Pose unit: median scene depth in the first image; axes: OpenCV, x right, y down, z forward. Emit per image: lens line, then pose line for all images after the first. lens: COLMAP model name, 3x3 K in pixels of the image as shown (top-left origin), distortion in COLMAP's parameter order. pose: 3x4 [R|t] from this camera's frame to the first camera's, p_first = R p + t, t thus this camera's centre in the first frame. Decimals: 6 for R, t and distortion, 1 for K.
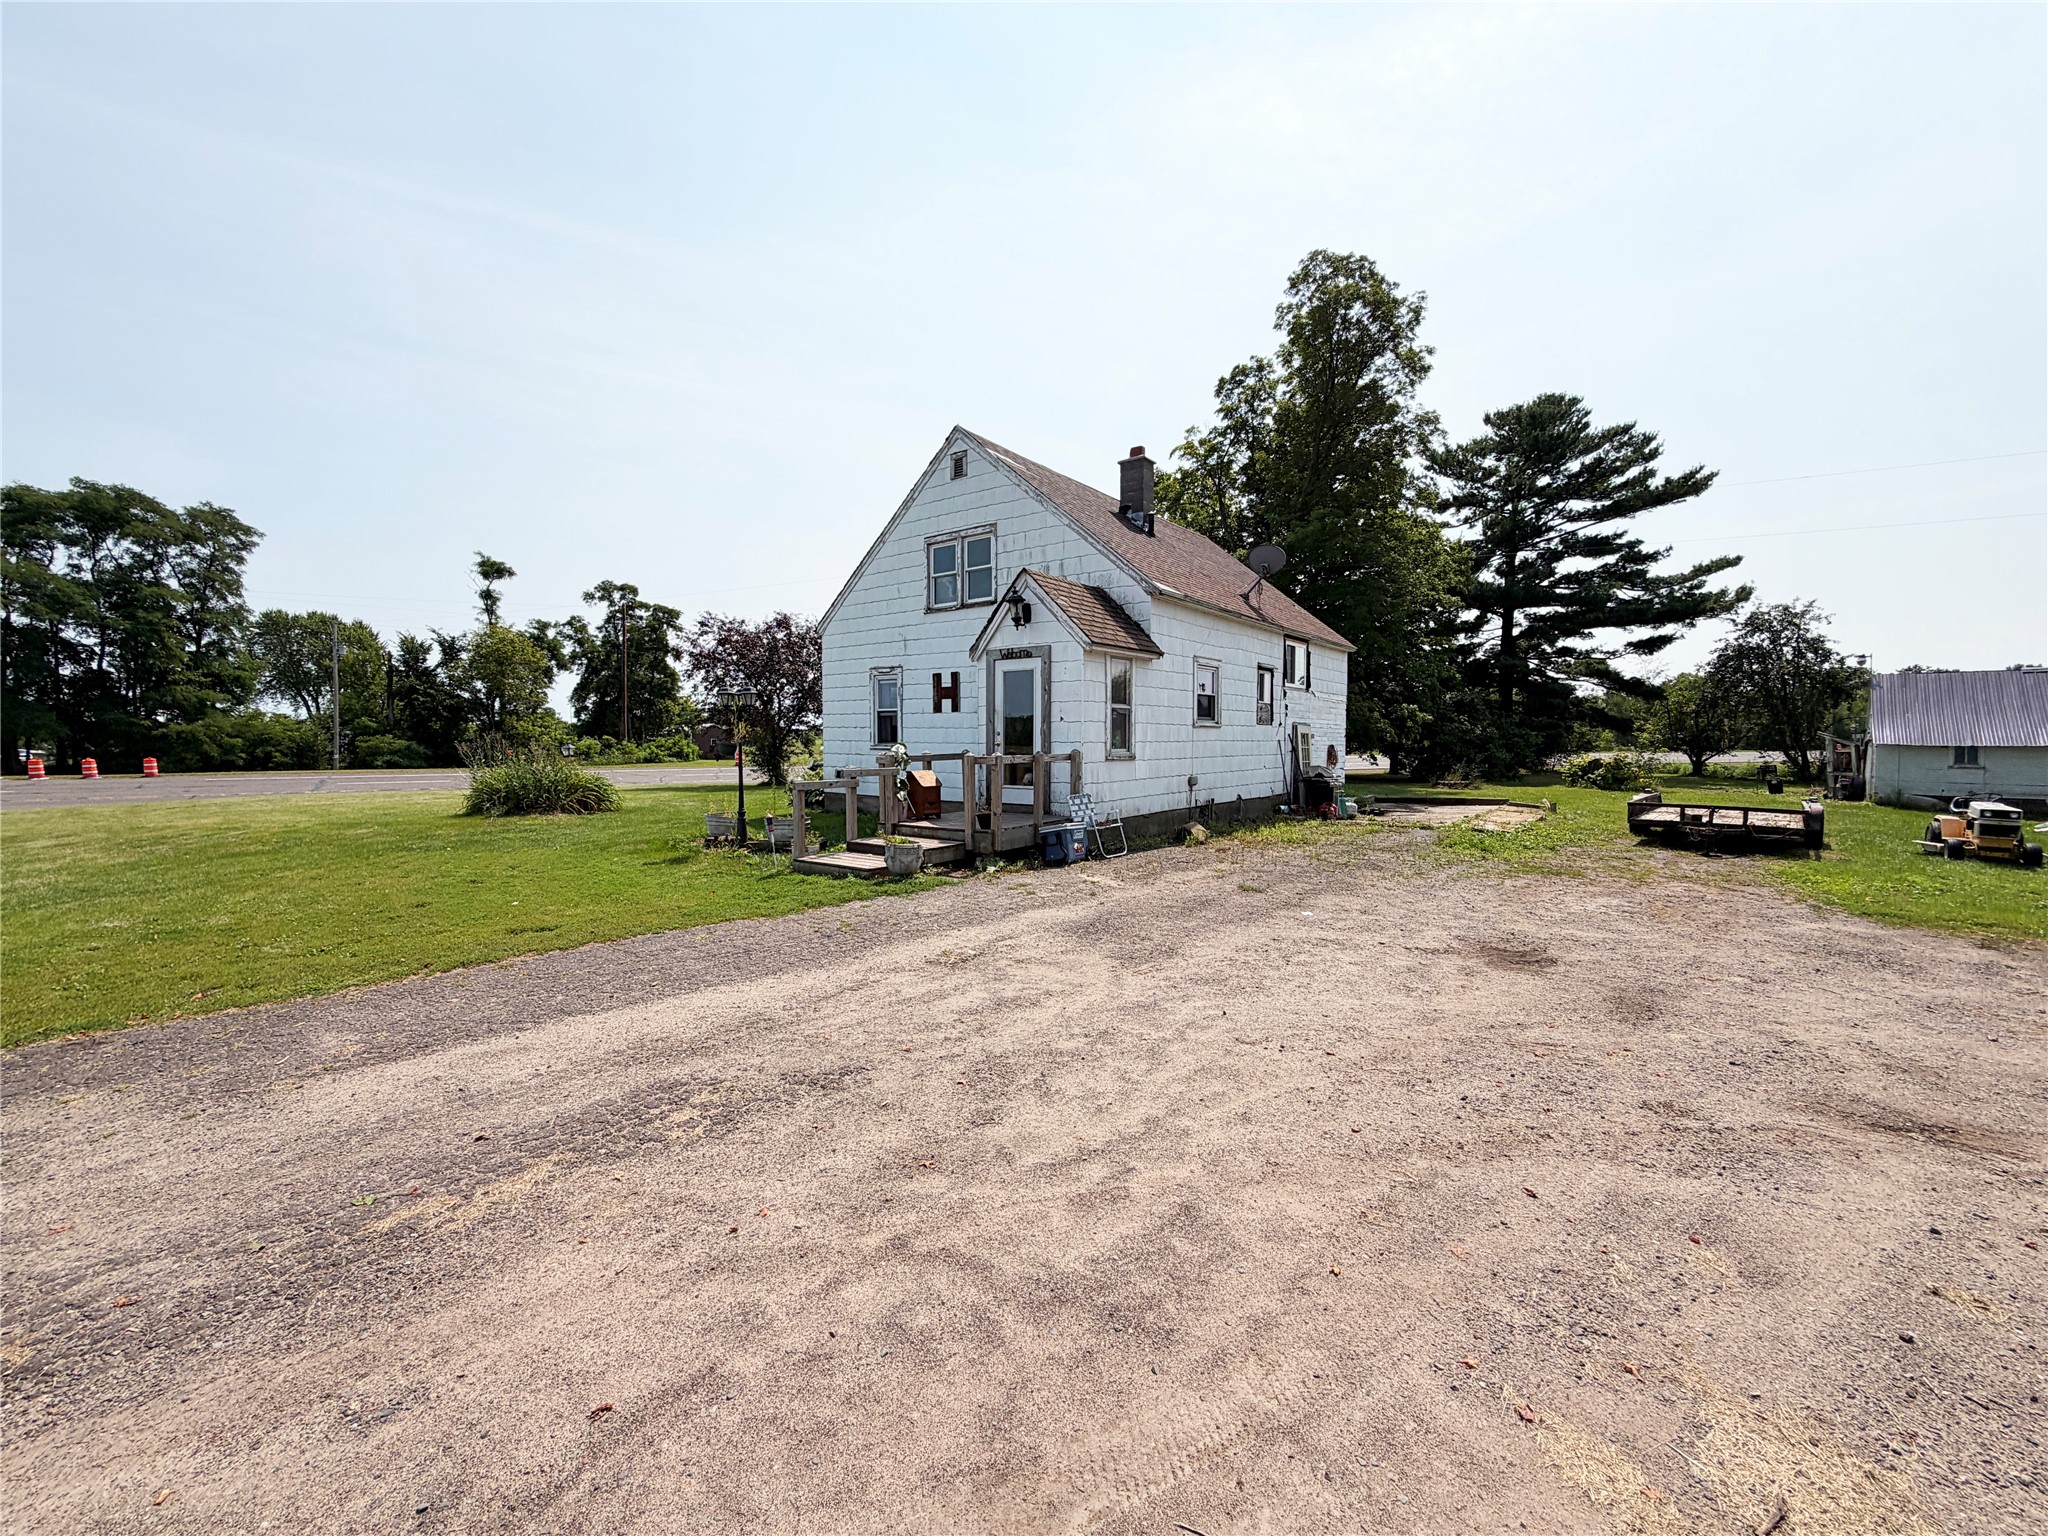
lens RADIAL K [[819.2, 0, 1023.0], [0, 819.2, 768.3], [0, 0, 1]] dist [-0.000759, 0.000151]
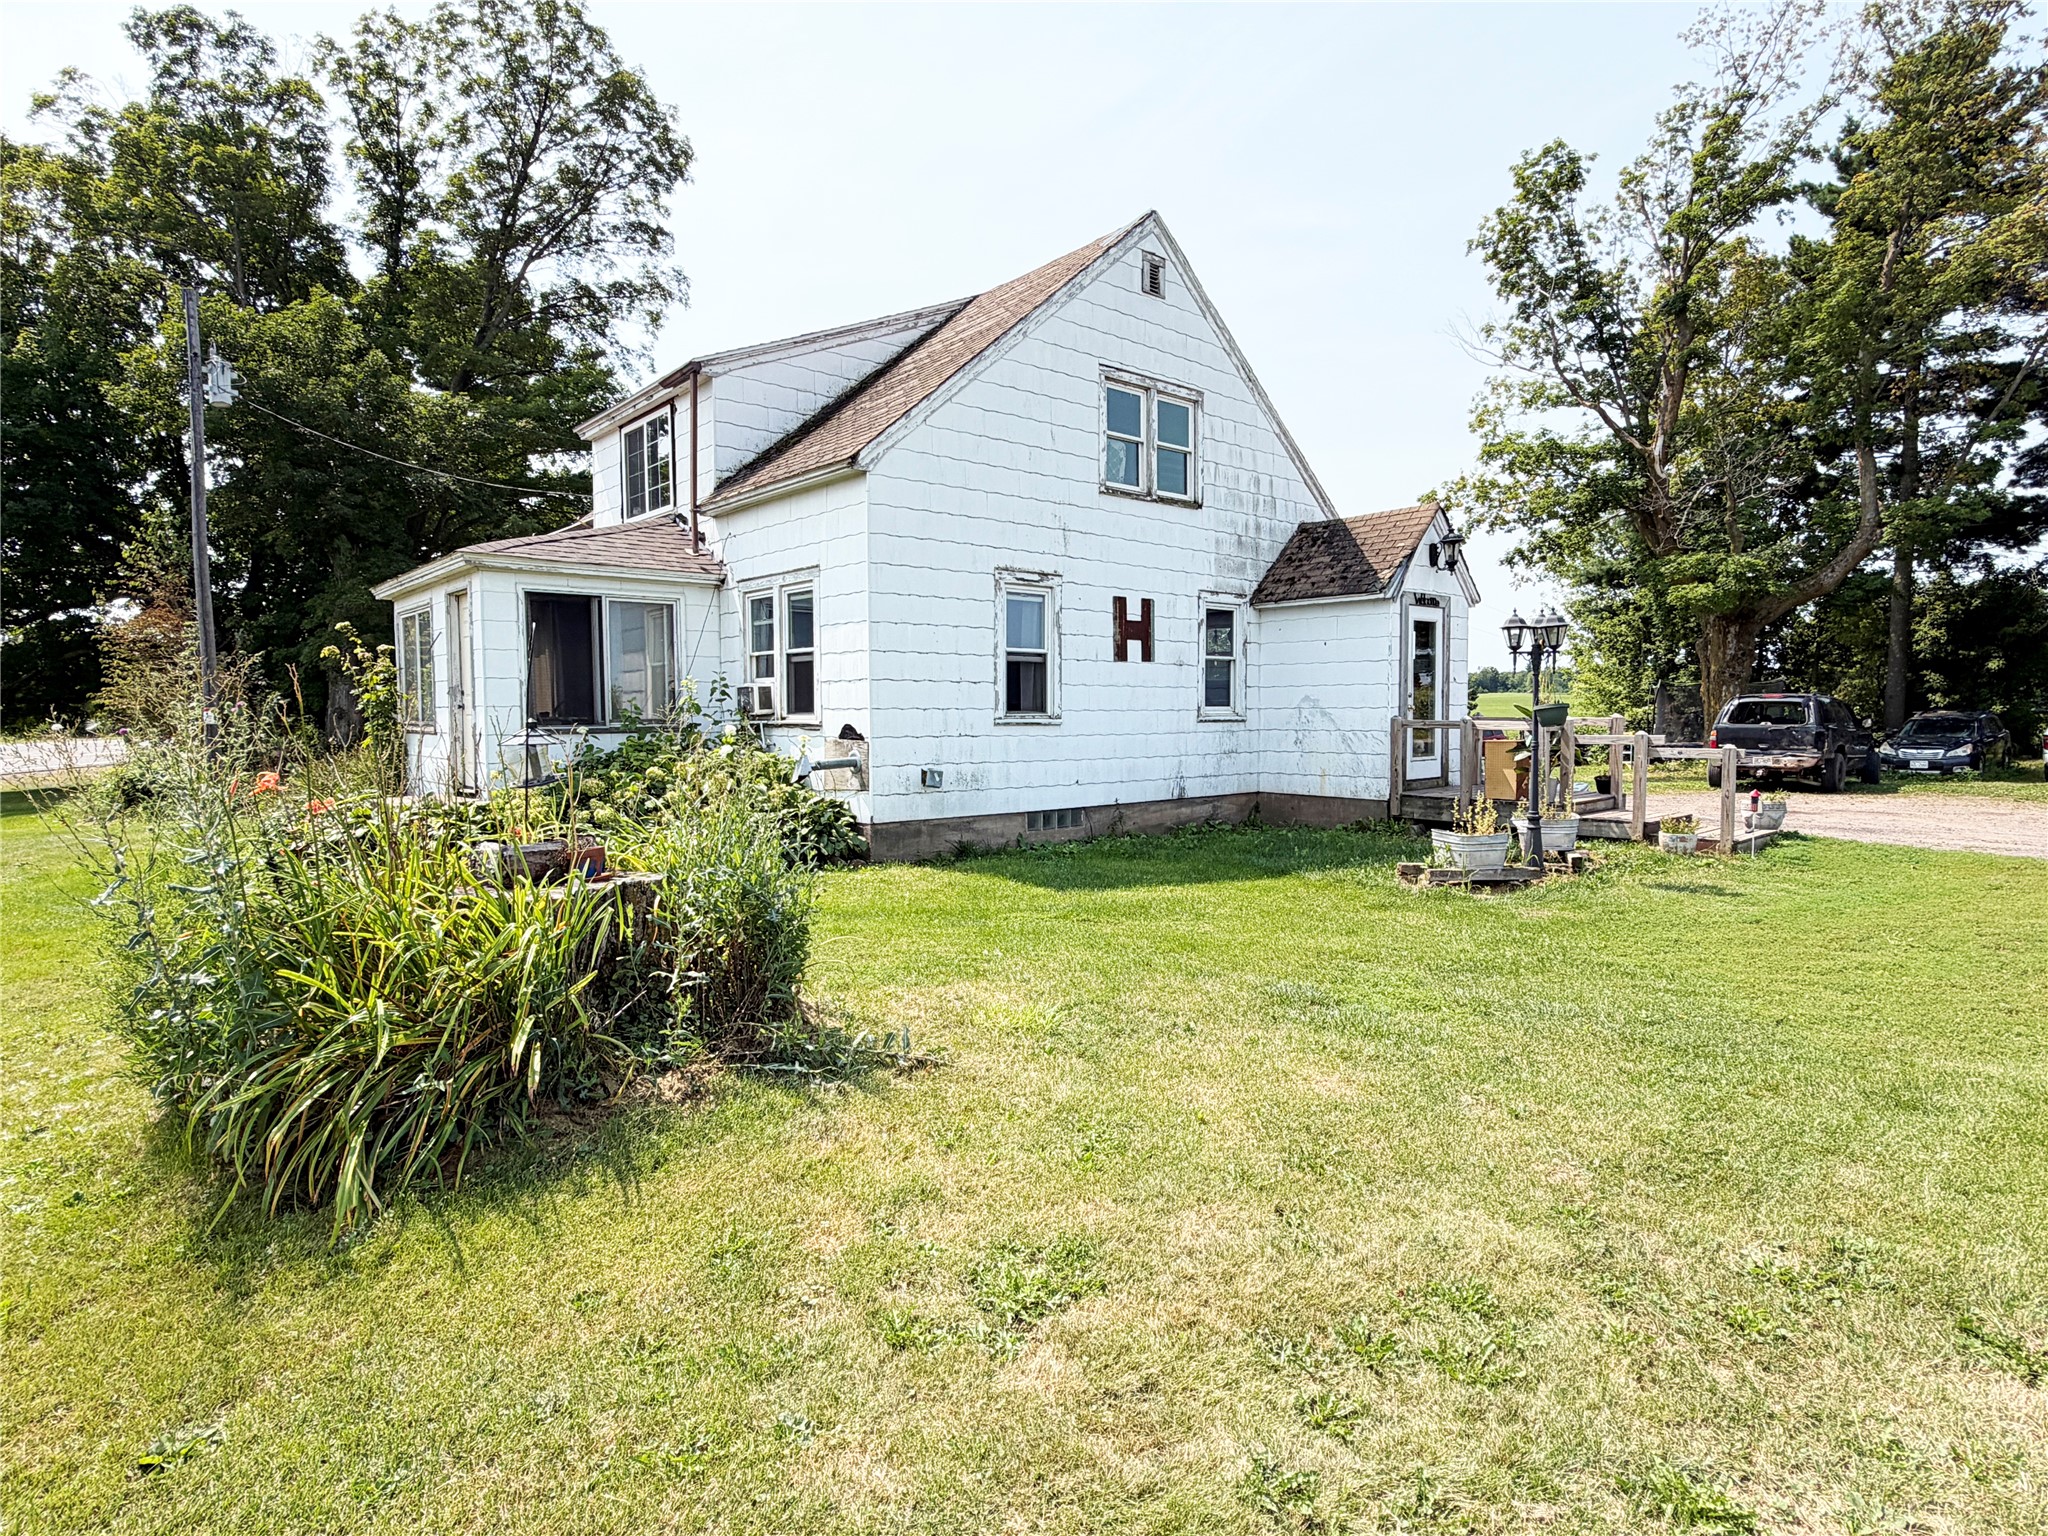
lens RADIAL K [[1074.0, 0, 1023.6], [0, 1074.0, 766.4], [0, 0, 1]] dist [0.001184, 0.000092]
pose [[0.198569, -0.060960, 0.978189, -0.928459], [0.041692, 0.997686, 0.053712, -0.036098], [-0.979200, 0.030118, 0.200651, 0.929581]]
